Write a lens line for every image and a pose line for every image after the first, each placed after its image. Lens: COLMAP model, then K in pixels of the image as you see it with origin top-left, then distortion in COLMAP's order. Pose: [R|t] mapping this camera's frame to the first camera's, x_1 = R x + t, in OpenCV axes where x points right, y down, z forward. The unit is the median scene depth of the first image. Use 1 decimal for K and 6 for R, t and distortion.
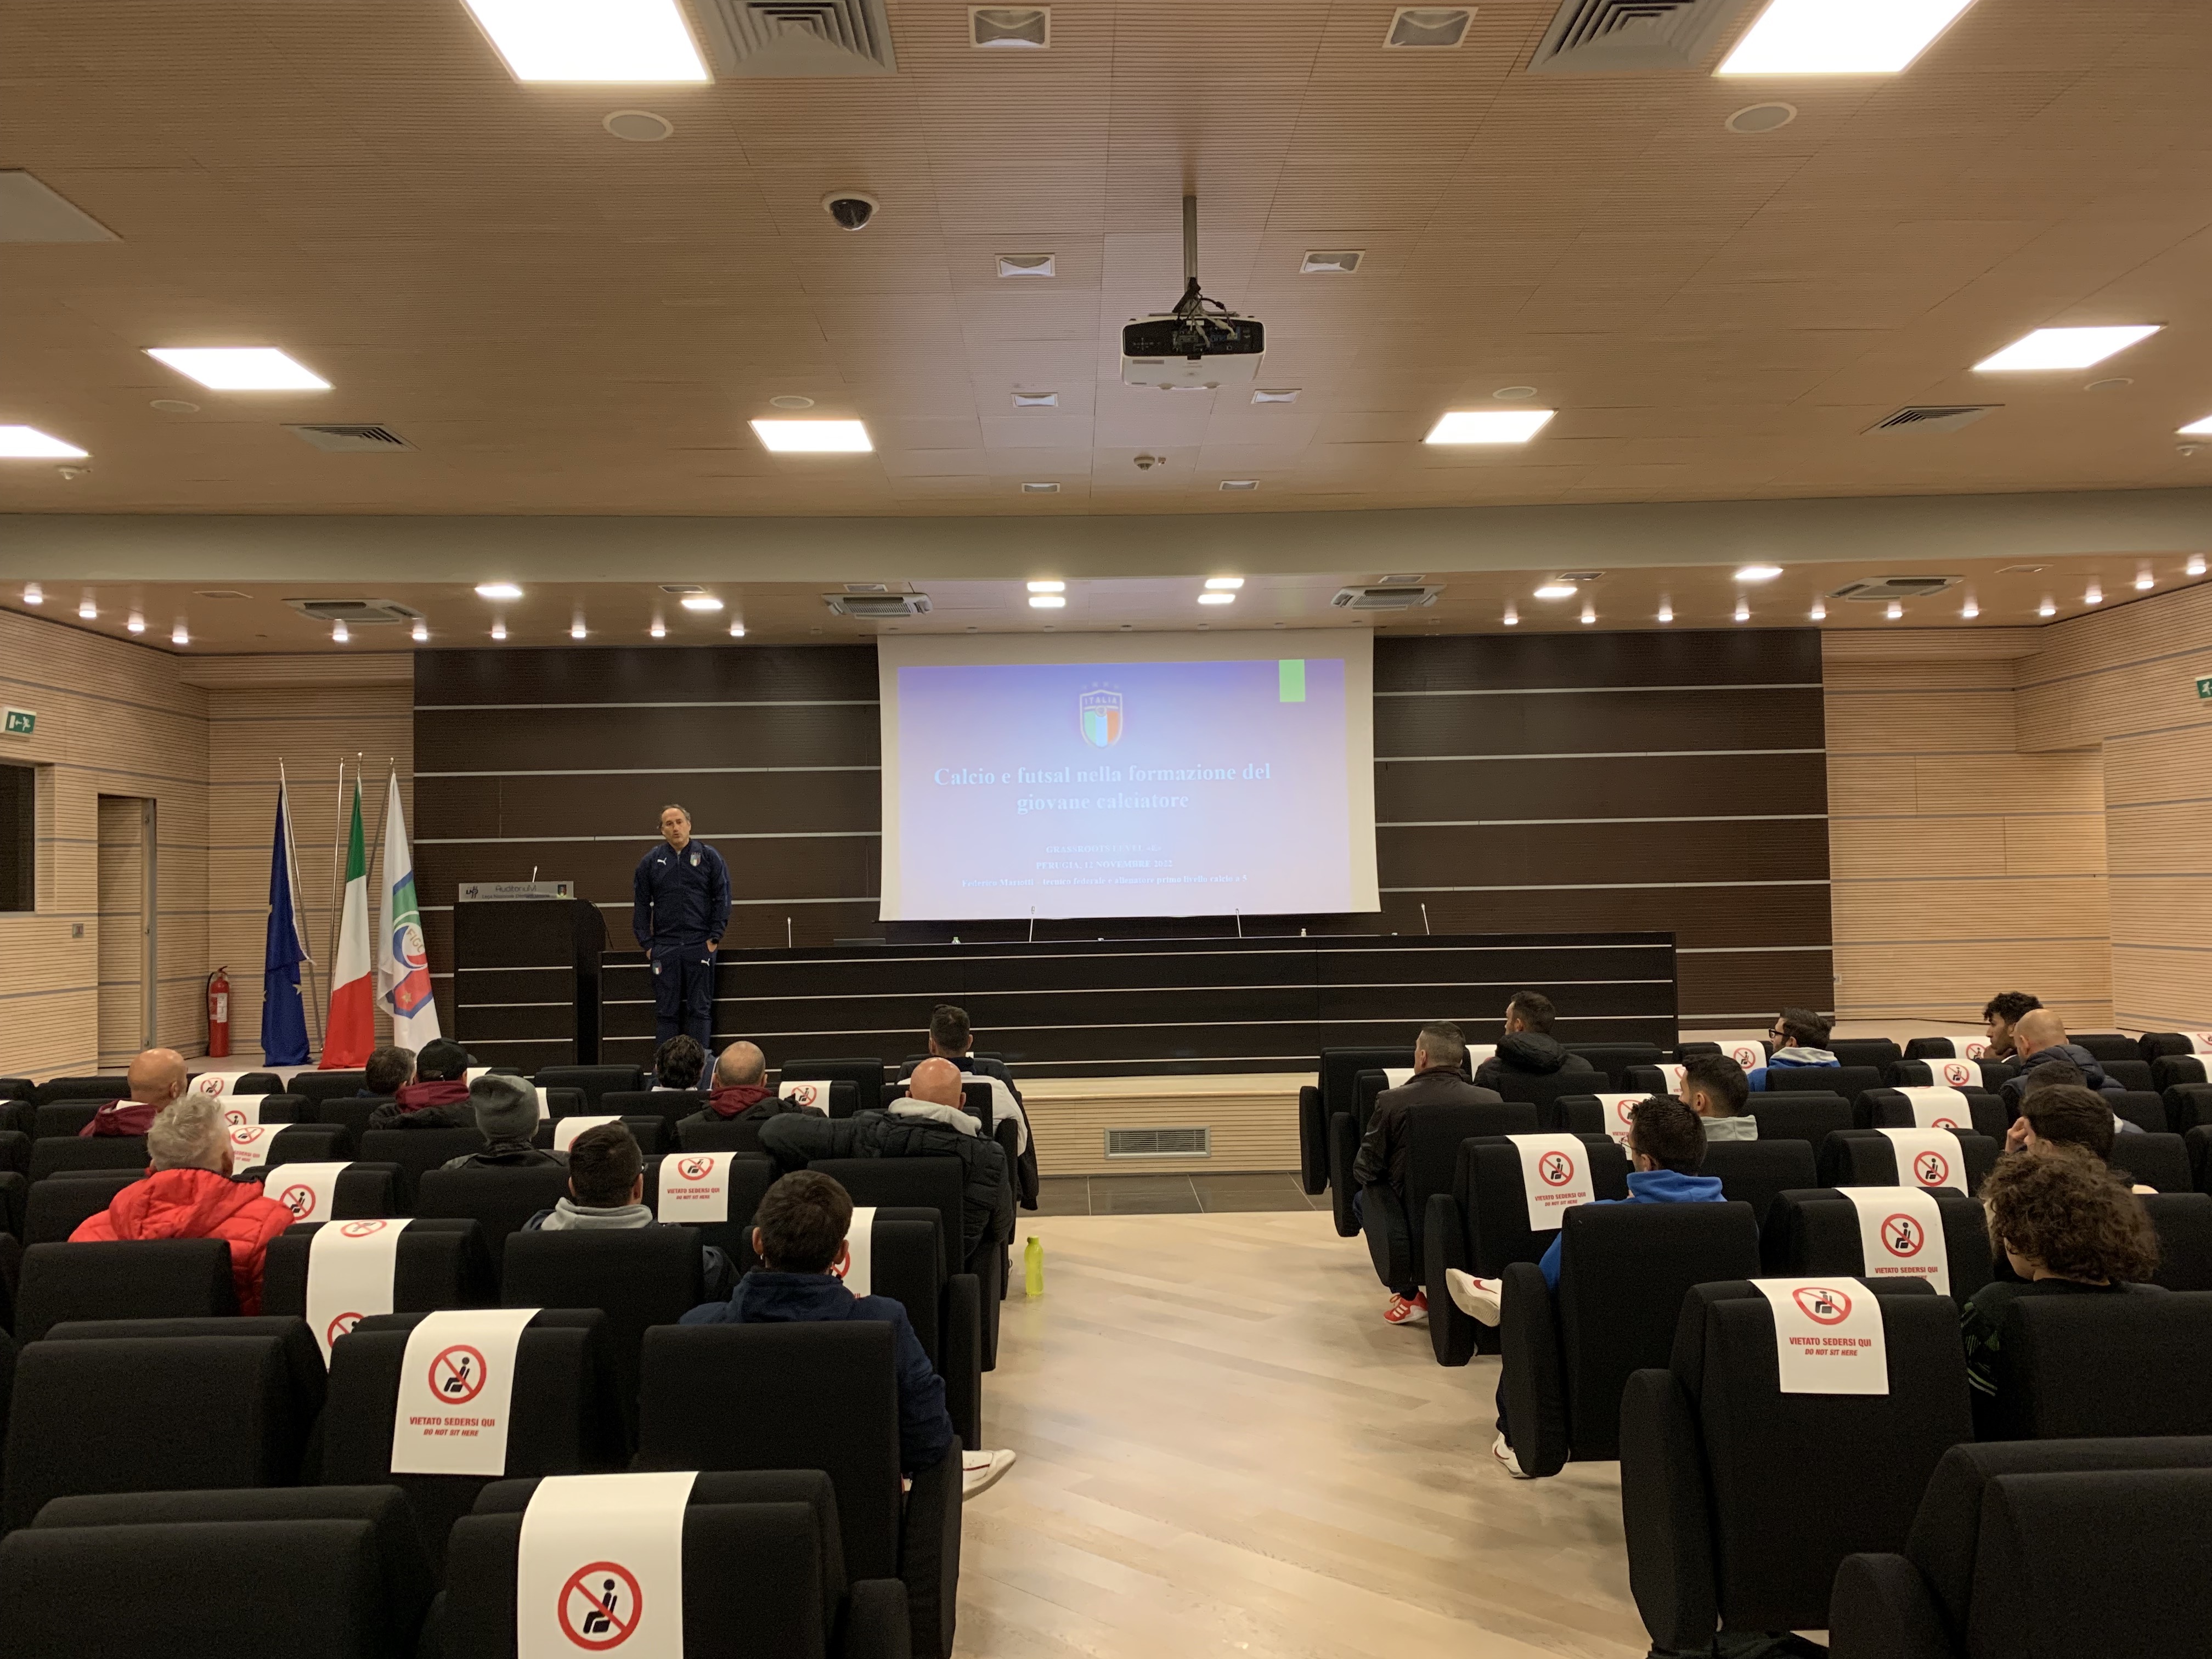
lens RADIAL K [[1670.2, 0, 1113.3], [0, 1670.2, 845.1], [0, 0, 1]] dist [0.063446, -0.046419]
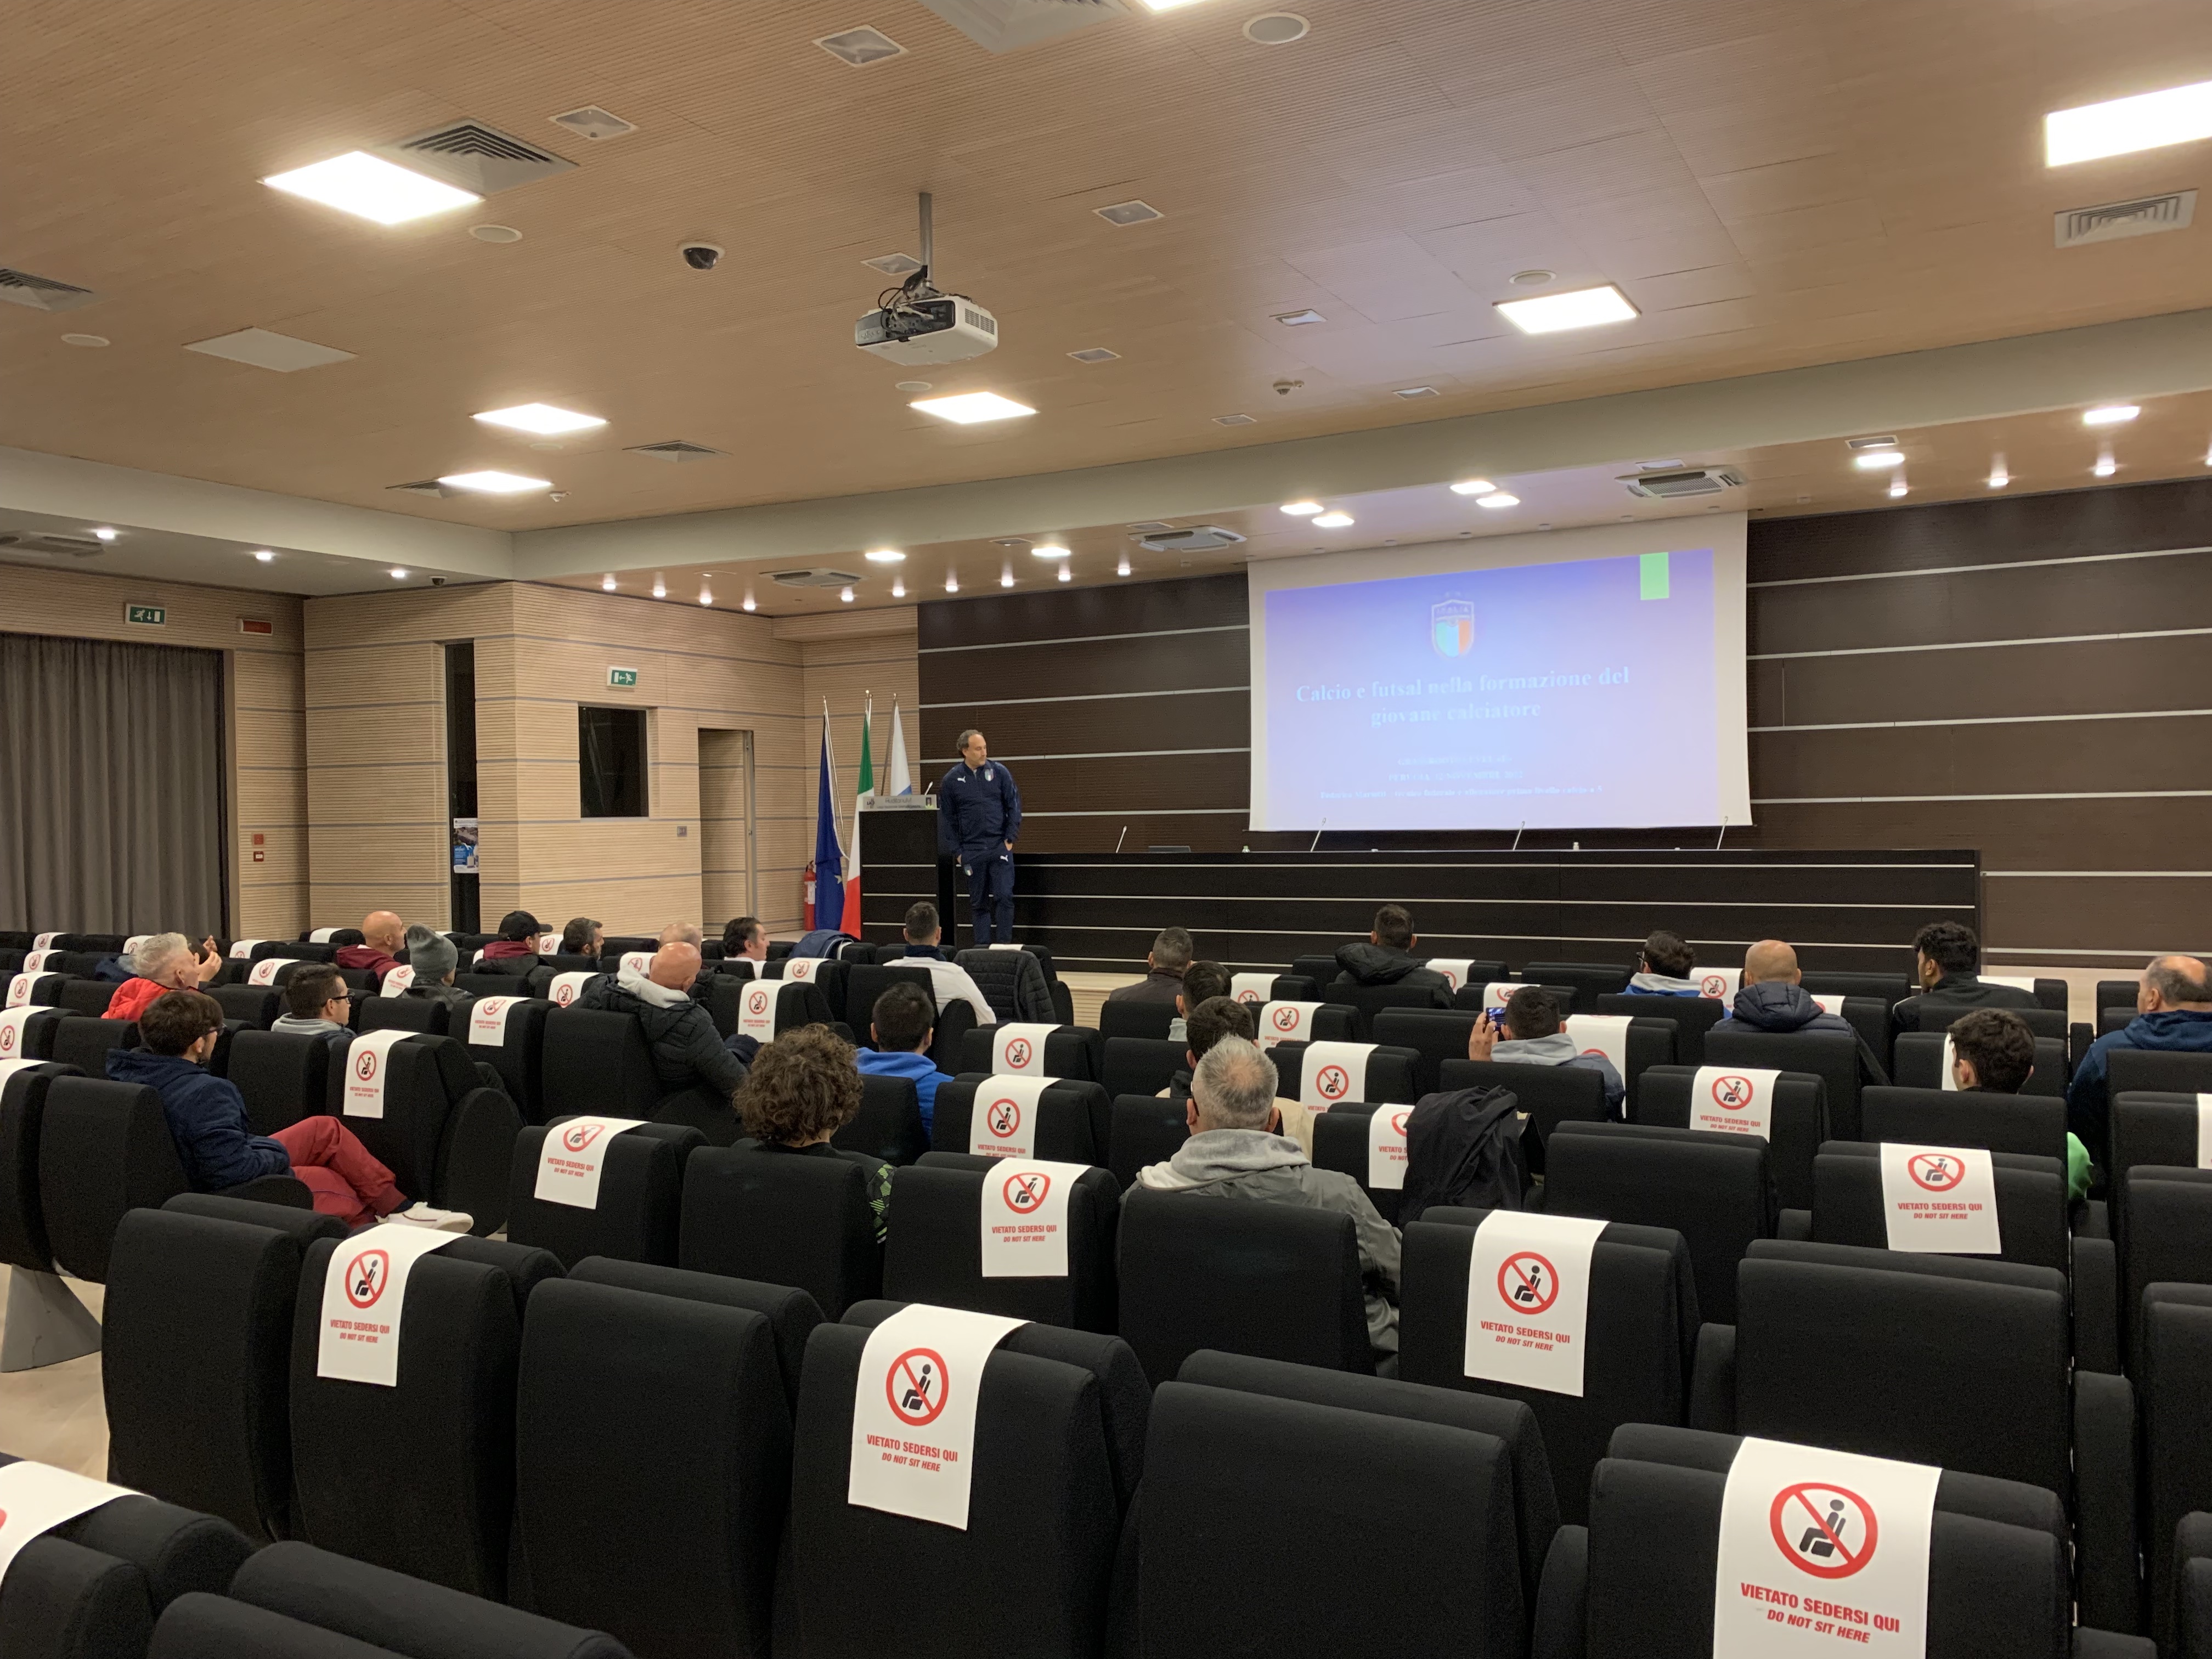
lens RADIAL K [[1670.2, 0, 1098.6], [0, 1670.2, 834.5], [0, 0, 1]] dist [0.063446, -0.046419]
pose [[0.863640, 0.010181, -0.504006, 0.323543], [0.014142, 0.998913, 0.044411, -0.001068], [0.503910, -0.045482, 0.862558, 0.027246]]
